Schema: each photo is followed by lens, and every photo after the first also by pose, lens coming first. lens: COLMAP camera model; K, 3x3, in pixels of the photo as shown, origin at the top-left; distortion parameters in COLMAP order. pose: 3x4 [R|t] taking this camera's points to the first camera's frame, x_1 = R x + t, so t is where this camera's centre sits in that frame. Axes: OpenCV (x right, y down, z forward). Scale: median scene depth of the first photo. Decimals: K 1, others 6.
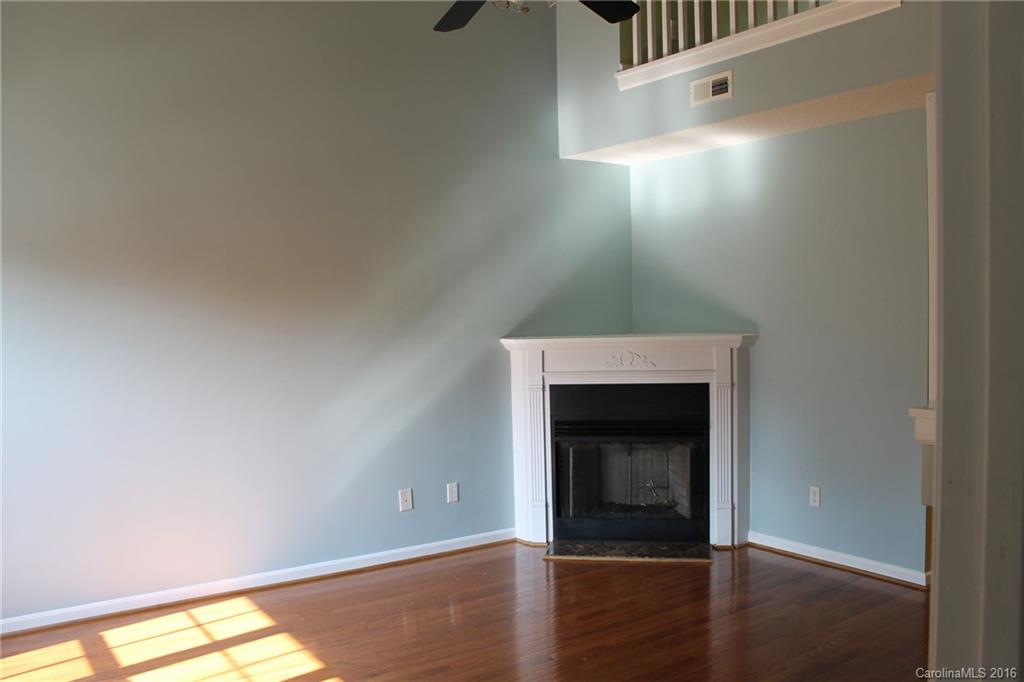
lens RADIAL K [[878.7, 0, 517.9], [0, 878.7, 344.8], [0, 0, 1]] dist [-0.117591, 0.036733]
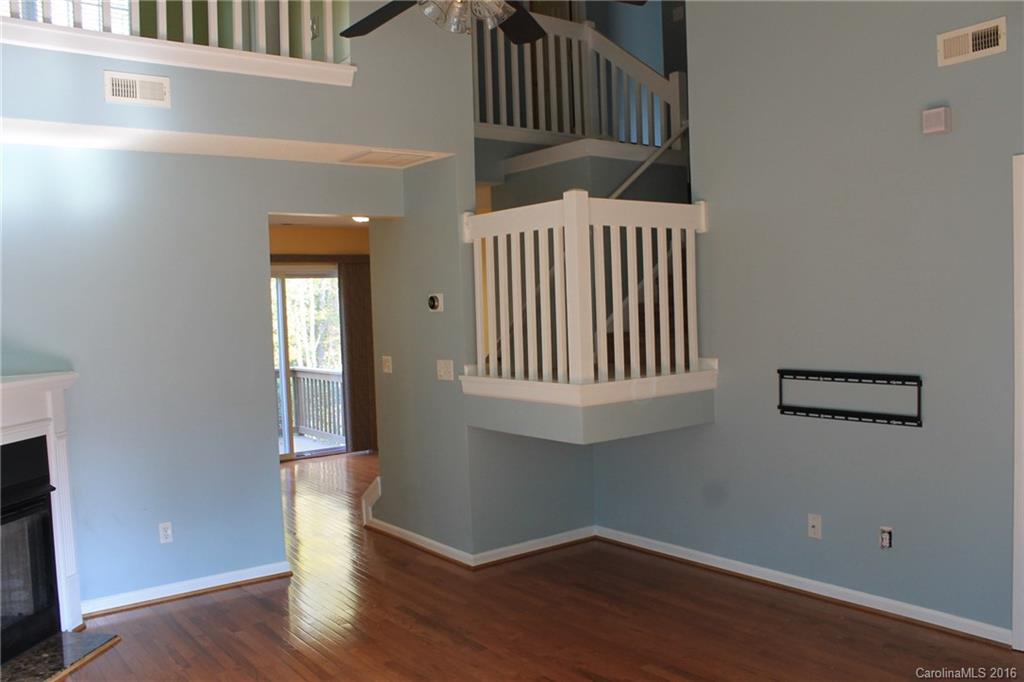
lens RADIAL K [[878.7, 0, 511.9], [0, 878.7, 343.2], [0, 0, 1]] dist [-0.117591, 0.036733]
pose [[-0.051651, -0.025011, 0.998352, -0.576846], [0.081071, 0.996282, 0.029153, -0.028592], [-0.995369, 0.082443, -0.049431, 0.596717]]
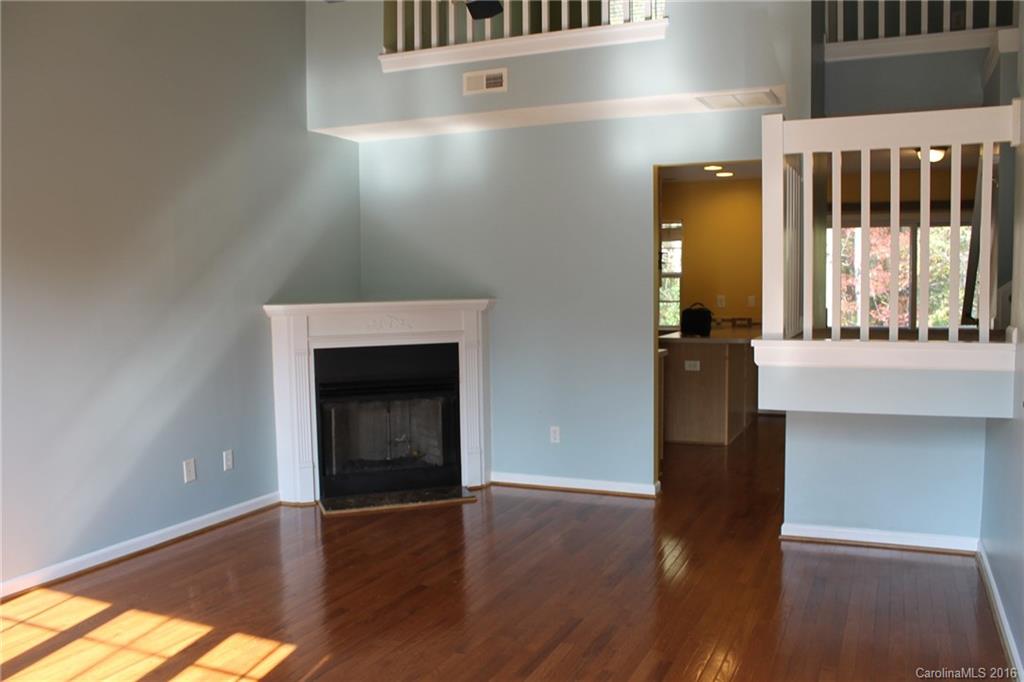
lens RADIAL K [[878.7, 0, 515.2], [0, 878.7, 339.3], [0, 0, 1]] dist [-0.117591, 0.036733]
pose [[0.863100, -0.024720, 0.504428, -0.283729], [0.018071, 0.999673, 0.018069, 0.020253], [-0.504709, -0.006480, 0.863265, -0.009736]]
